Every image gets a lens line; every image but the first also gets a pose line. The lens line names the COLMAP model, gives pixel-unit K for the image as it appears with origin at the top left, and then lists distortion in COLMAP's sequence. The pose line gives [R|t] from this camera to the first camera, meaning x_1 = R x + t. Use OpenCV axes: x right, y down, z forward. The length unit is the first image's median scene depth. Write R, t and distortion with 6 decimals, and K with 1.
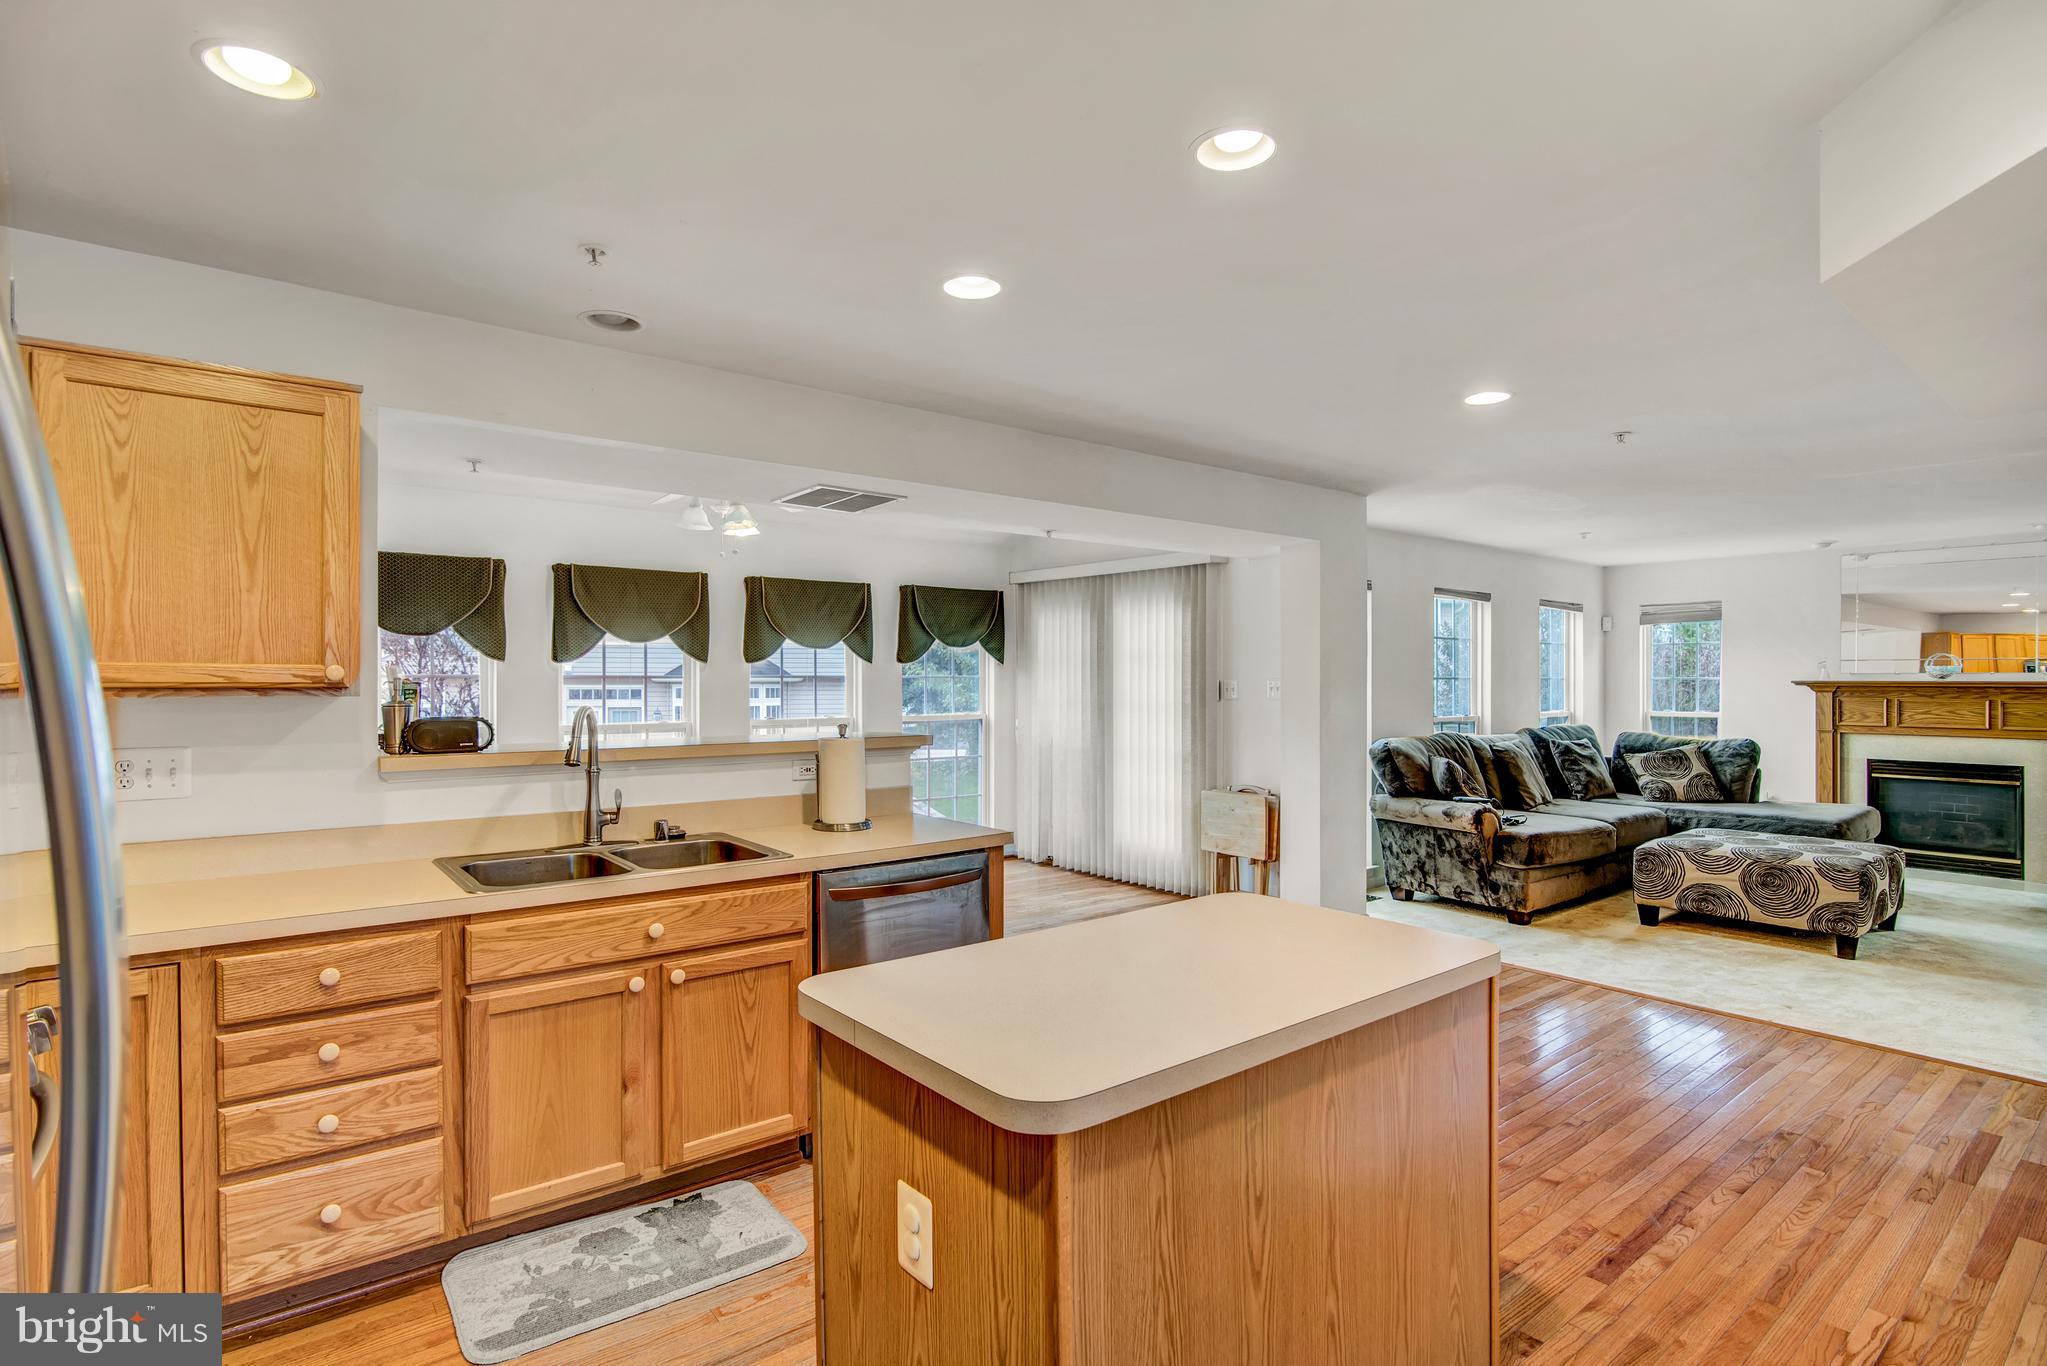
lens RADIAL K [[1008.0, 0, 1030.0], [0, 1008.0, 675.2], [0, 0, 1]] dist [-0.020077, 0.000984]
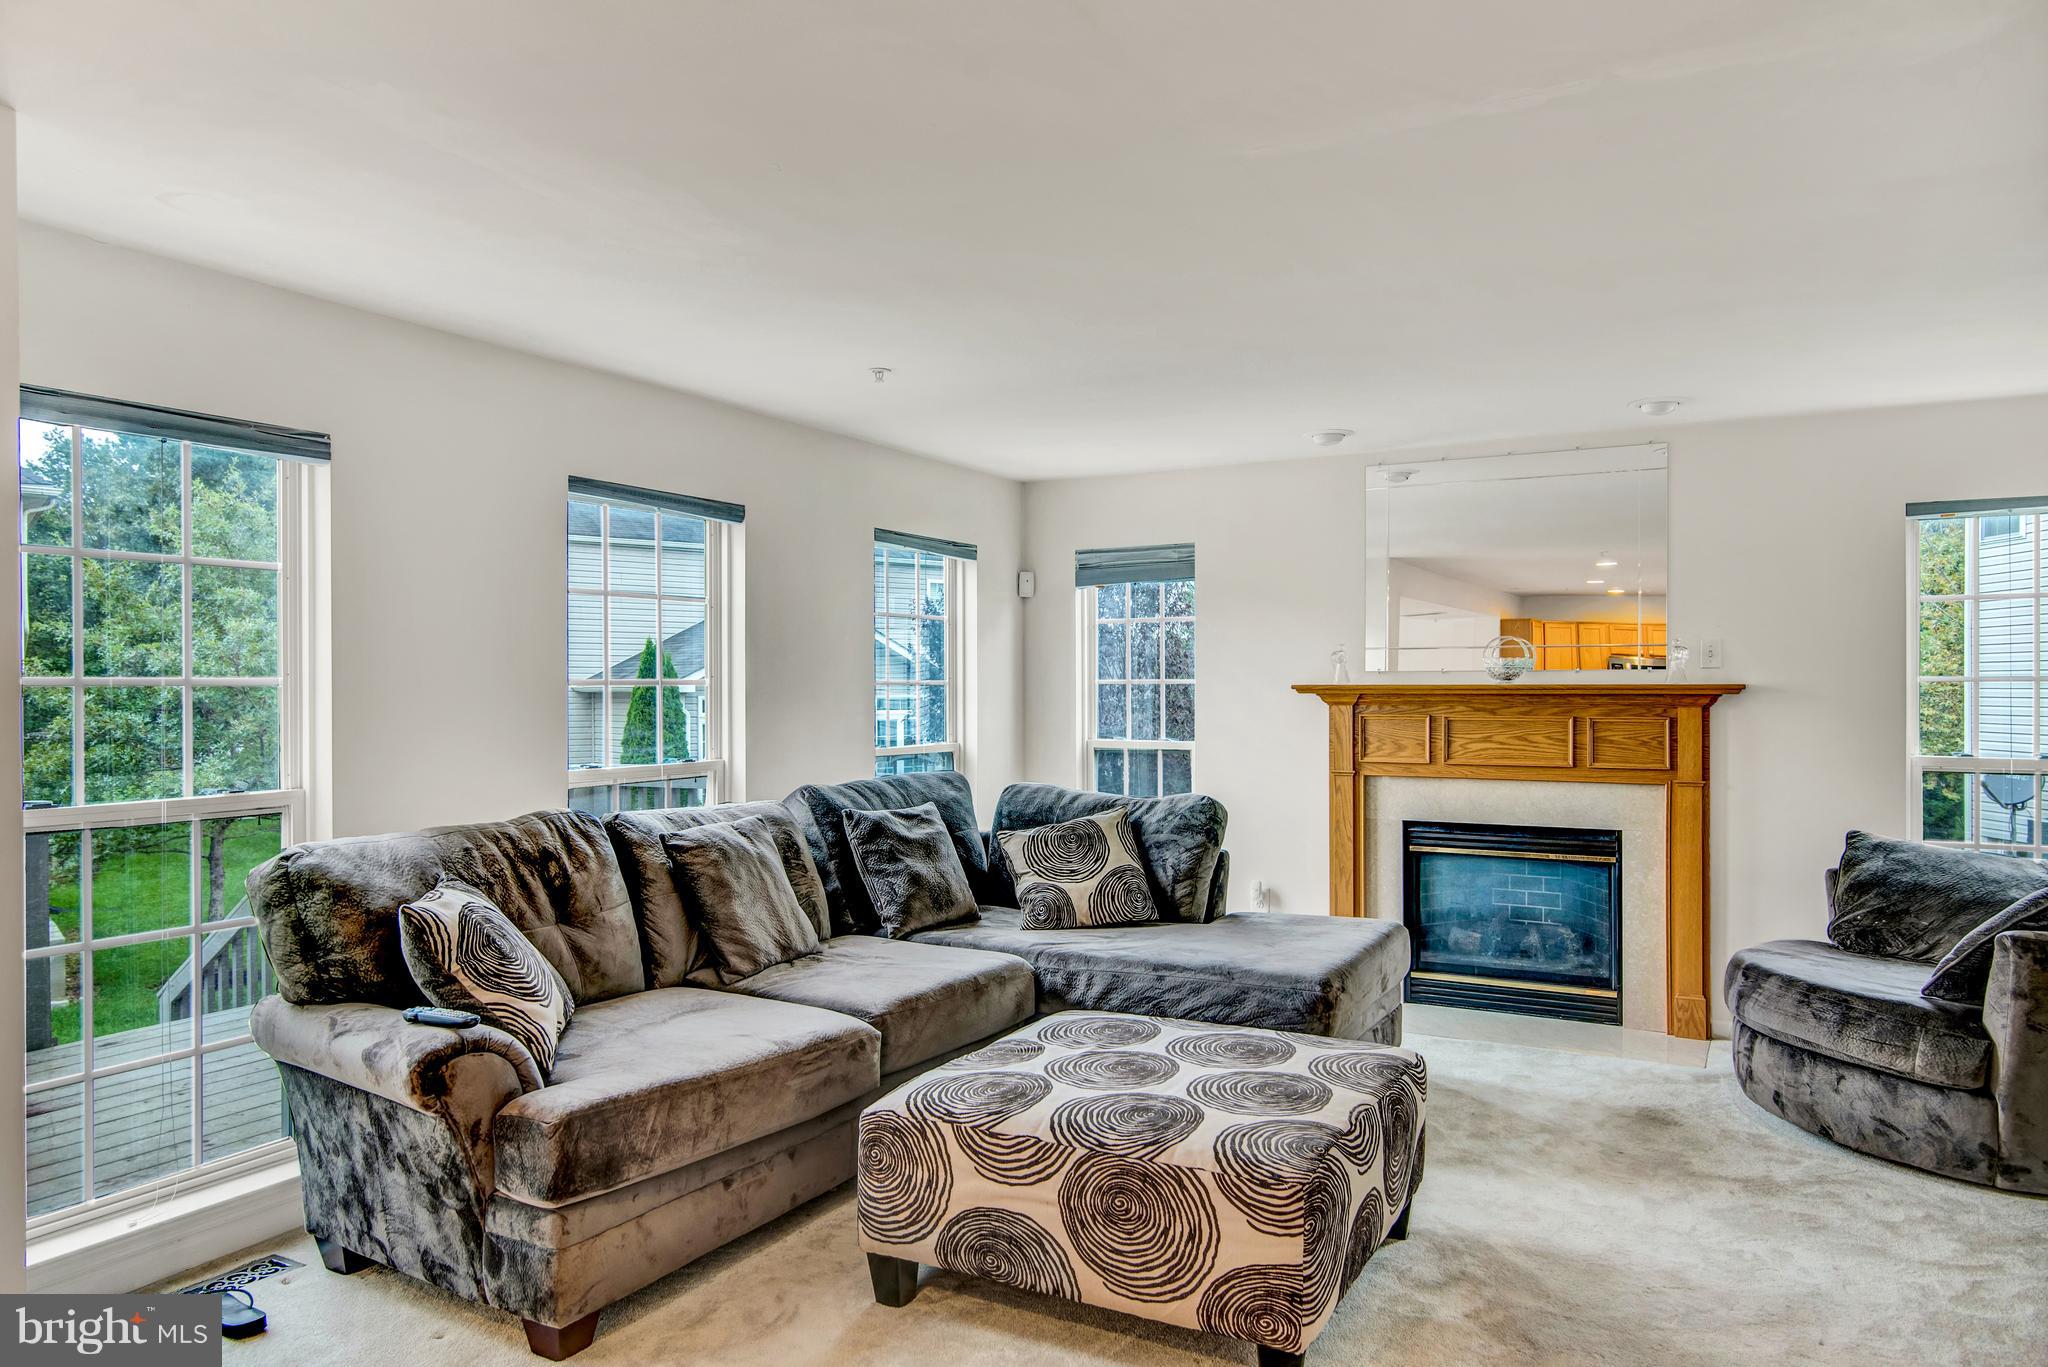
lens RADIAL K [[1351.2, 0, 1024.0], [0, 1351.2, 683.5], [0, 0, 1]] dist [-0.005301, 0.000596]
pose [[0.927323, -0.004308, 0.374236, 0.385537], [0.003142, 0.999988, 0.003725, 0.001734], [-0.374248, -0.002278, 0.927326, 0.397932]]
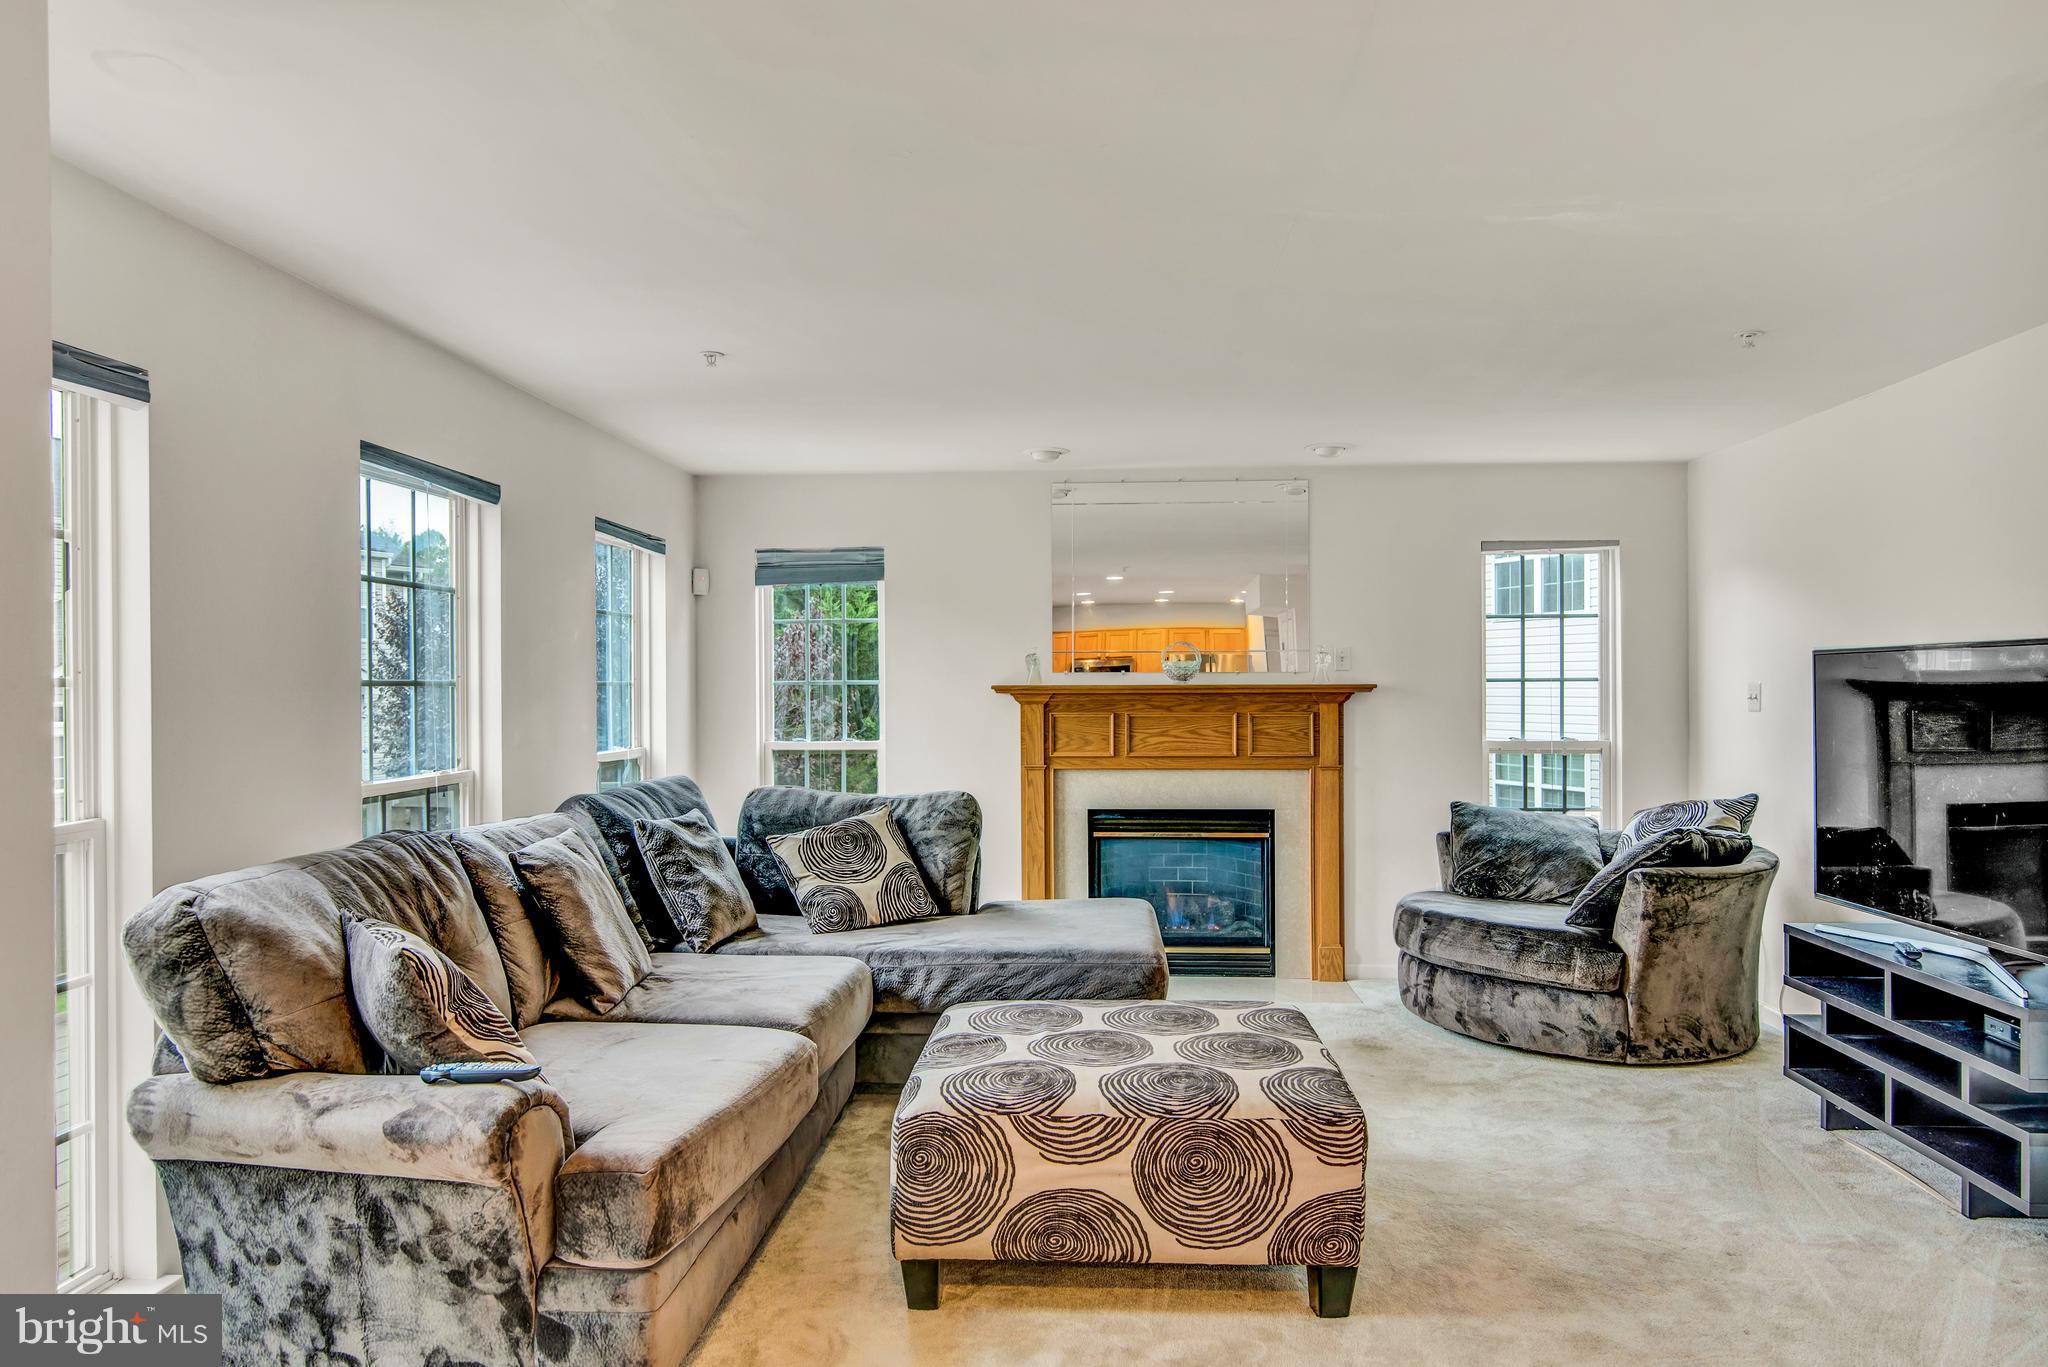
lens RADIAL K [[1351.2, 0, 1024.0], [0, 1351.2, 683.5], [0, 0, 1]] dist [-0.005301, 0.000596]
pose [[0.674974, -0.004604, 0.737827, 0.208467], [0.002932, 0.999989, 0.003558, 0.001996], [-0.737836, -0.000238, 0.674980, 0.503910]]
